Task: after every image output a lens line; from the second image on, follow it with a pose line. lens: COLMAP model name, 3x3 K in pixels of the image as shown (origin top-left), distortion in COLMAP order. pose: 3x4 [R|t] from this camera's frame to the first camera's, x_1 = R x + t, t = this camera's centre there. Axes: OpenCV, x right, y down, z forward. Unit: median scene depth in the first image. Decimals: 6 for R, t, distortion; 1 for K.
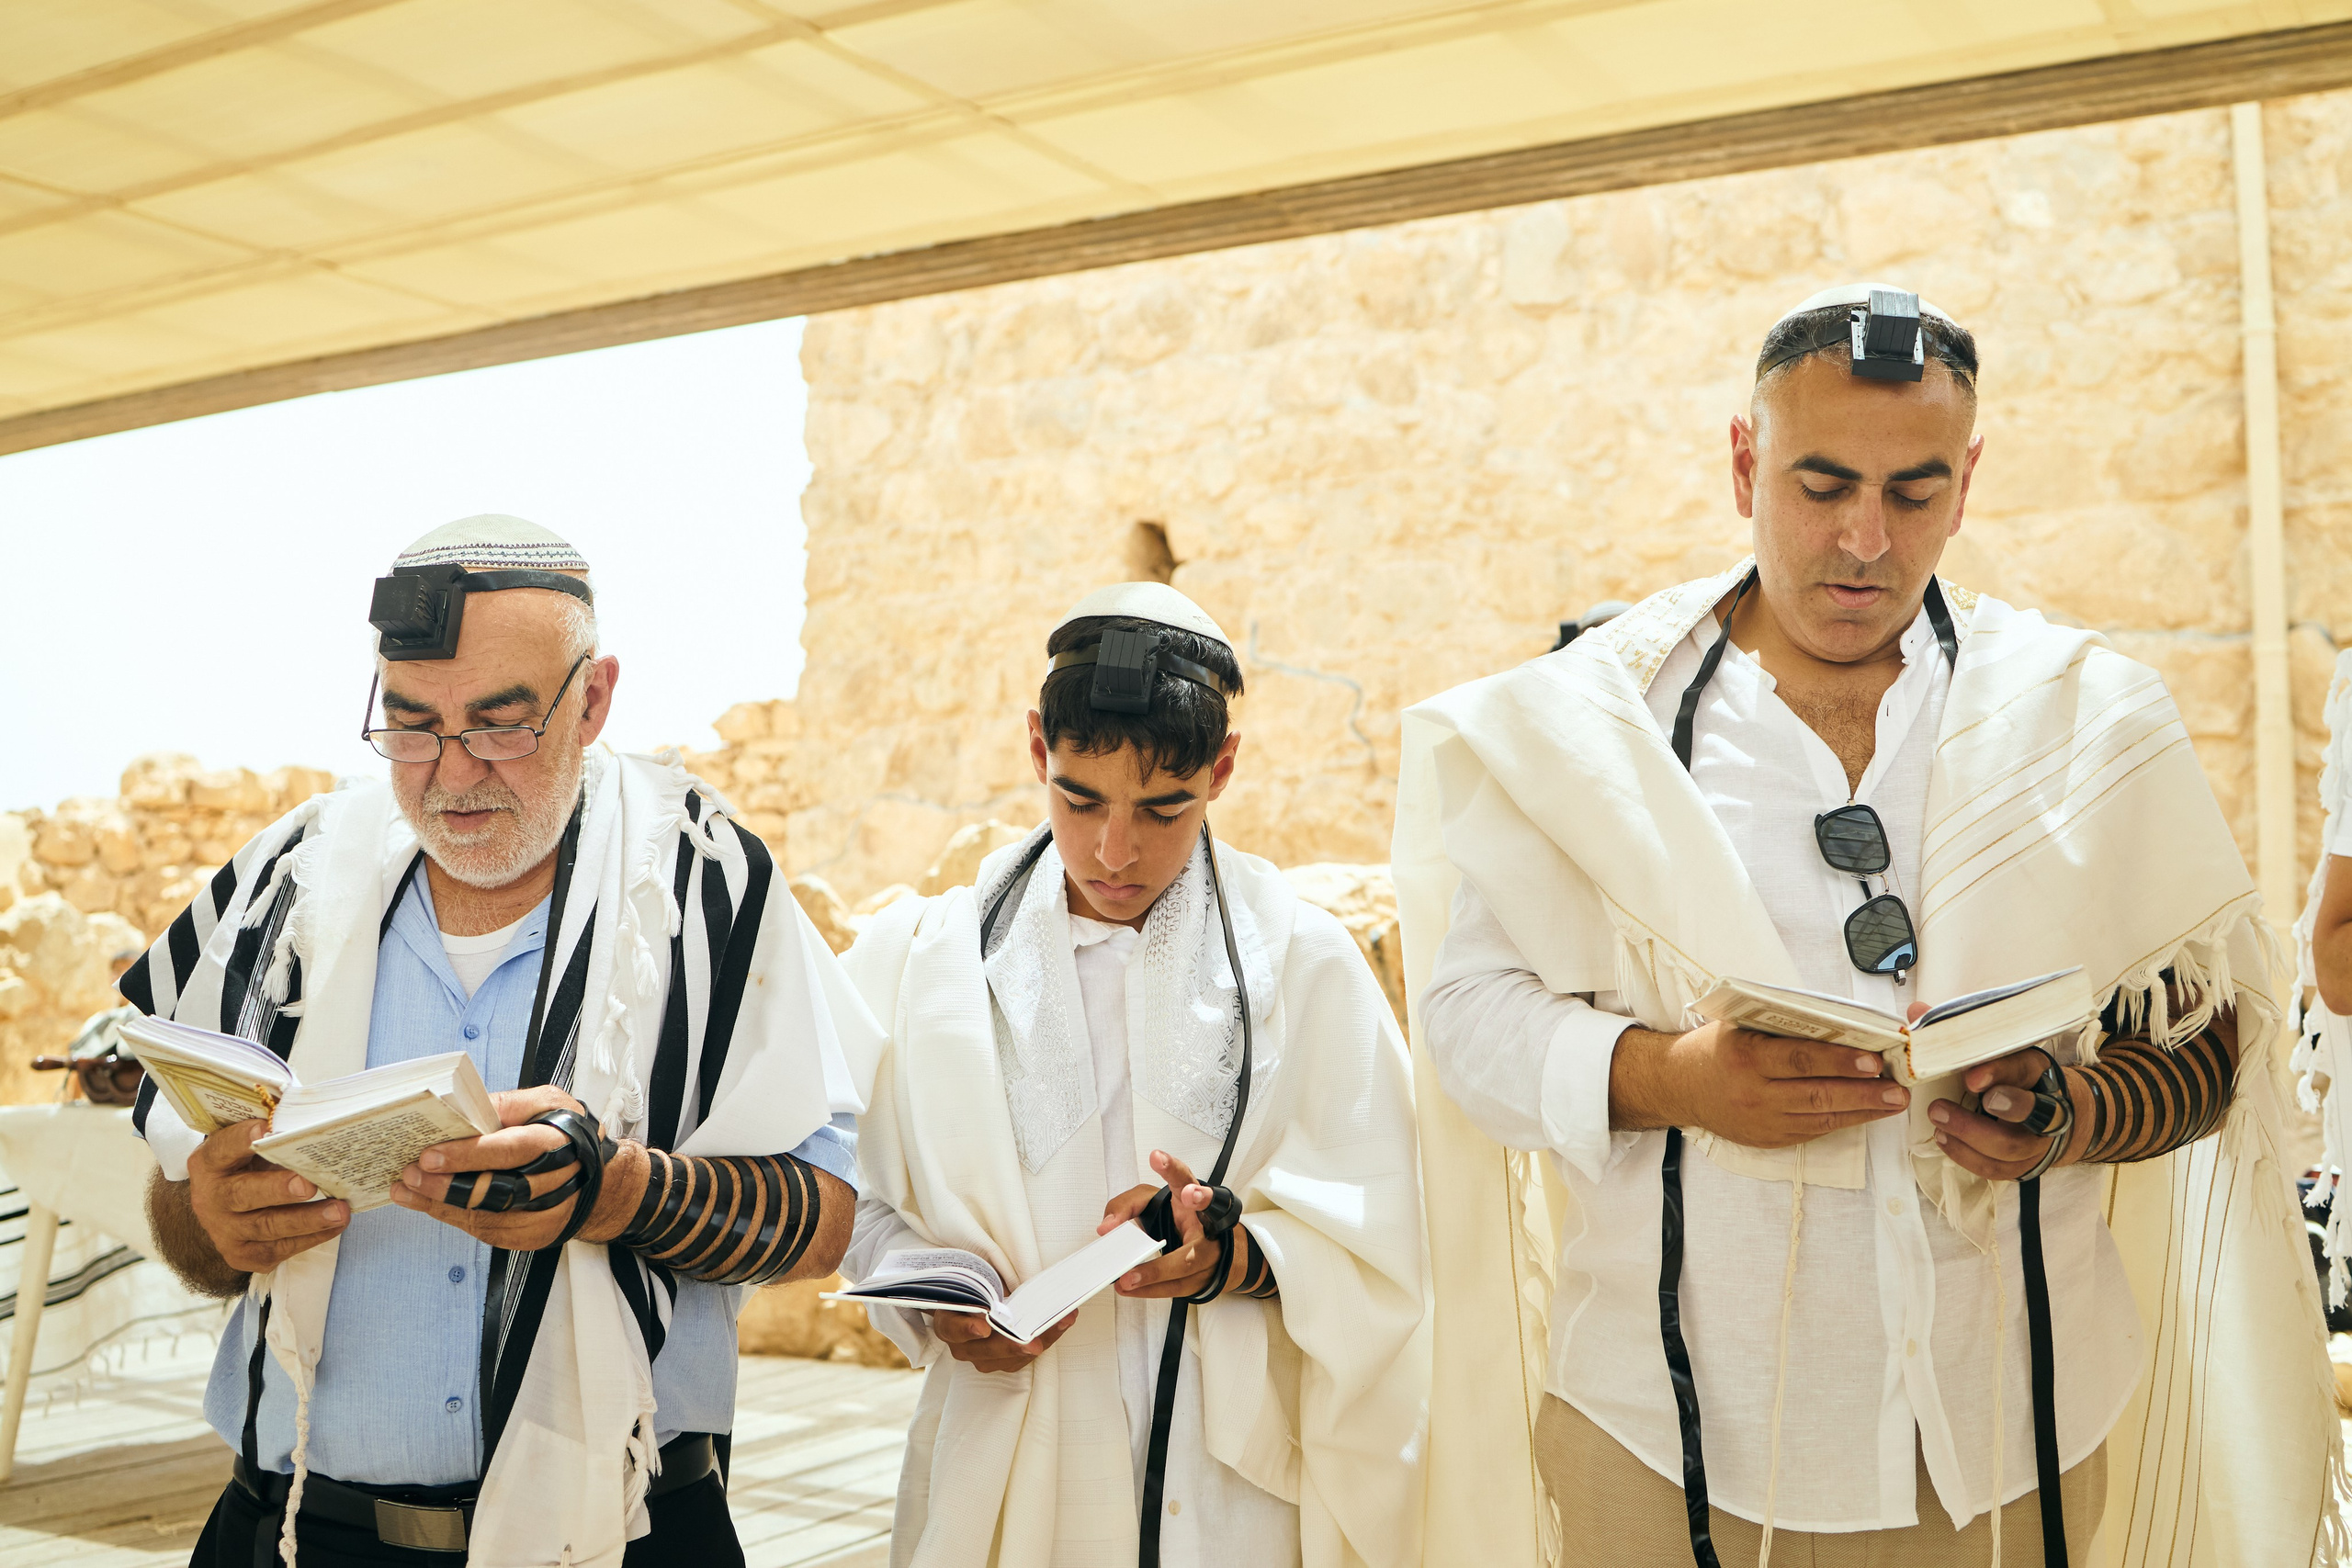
lens RADIAL K [[2330.1, 0, 1176.6], [0, 2330.1, 858.0], [0, 0, 1]] dist [-0.132980, 0.090455]
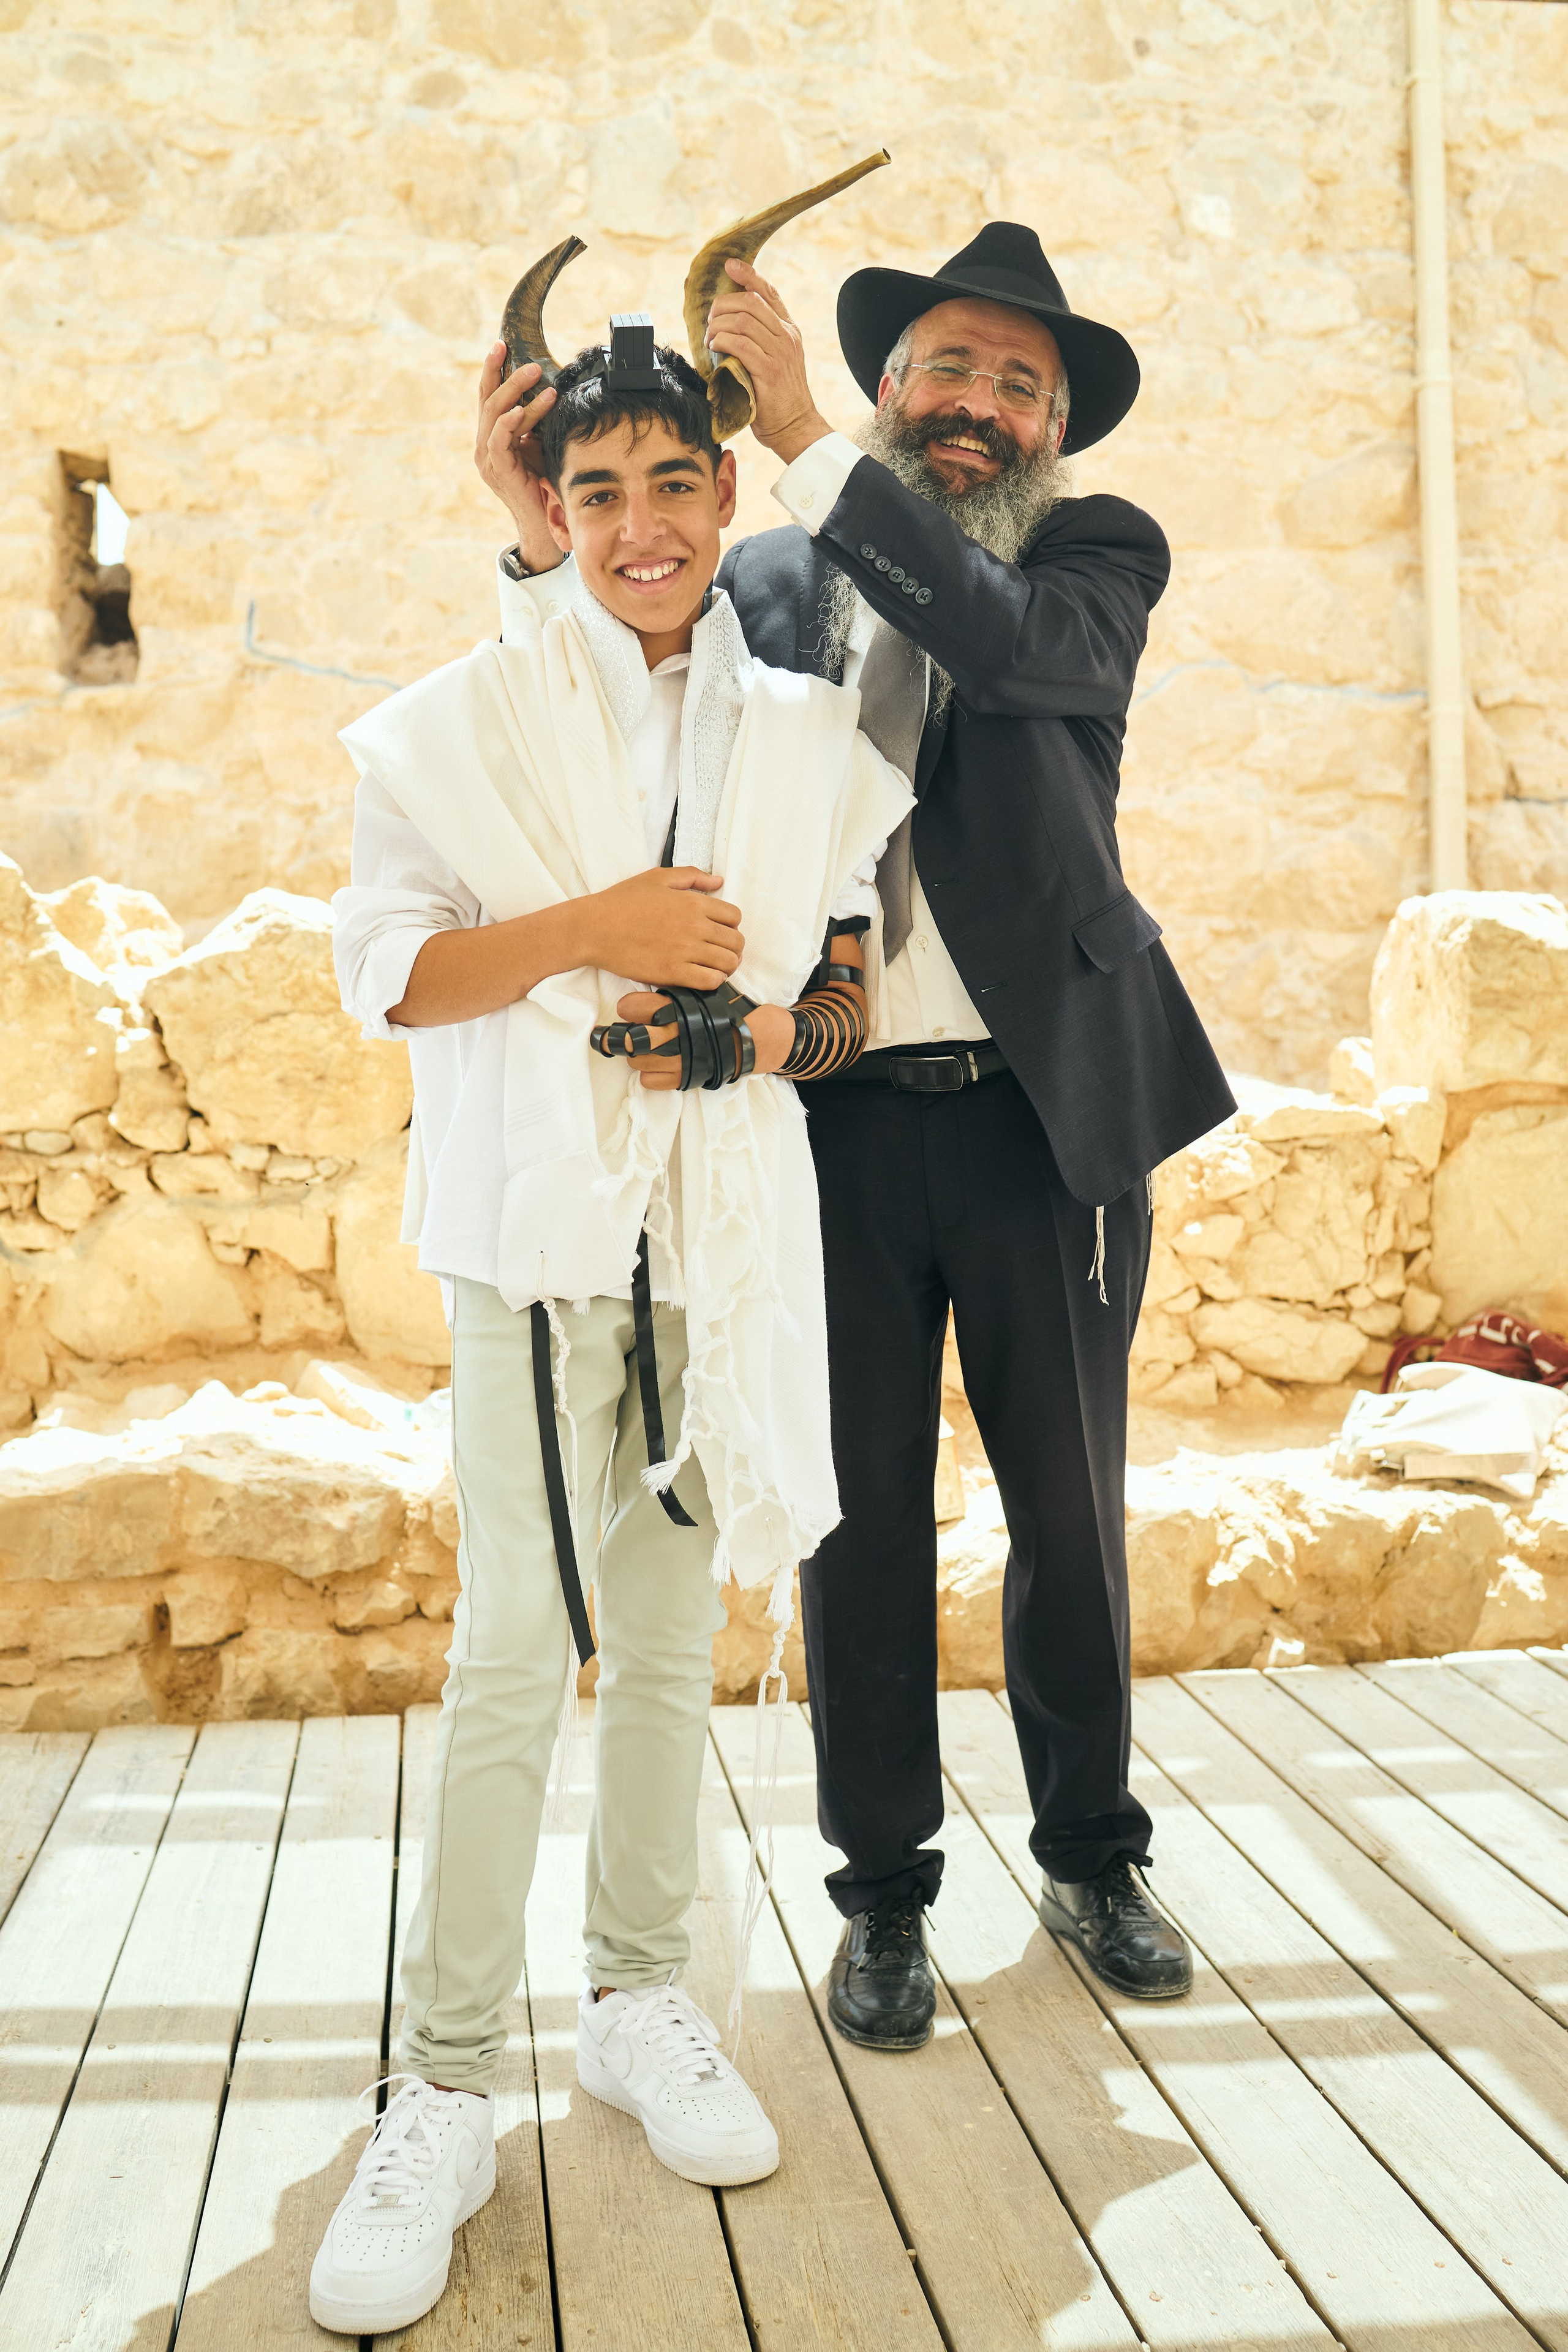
lens RADIAL K [[2344.6, 0, 780.7], [0, 2344.6, 1176.6], [0, 0, 1]] dist [-0.070578, 0.047786]
pose [[0.808393, -0.052568, 0.586291, -0.300034], [-0.009523, 0.994706, 0.102318, 0.007831], [-0.588566, -0.088297, 0.803613, 0.274228]]
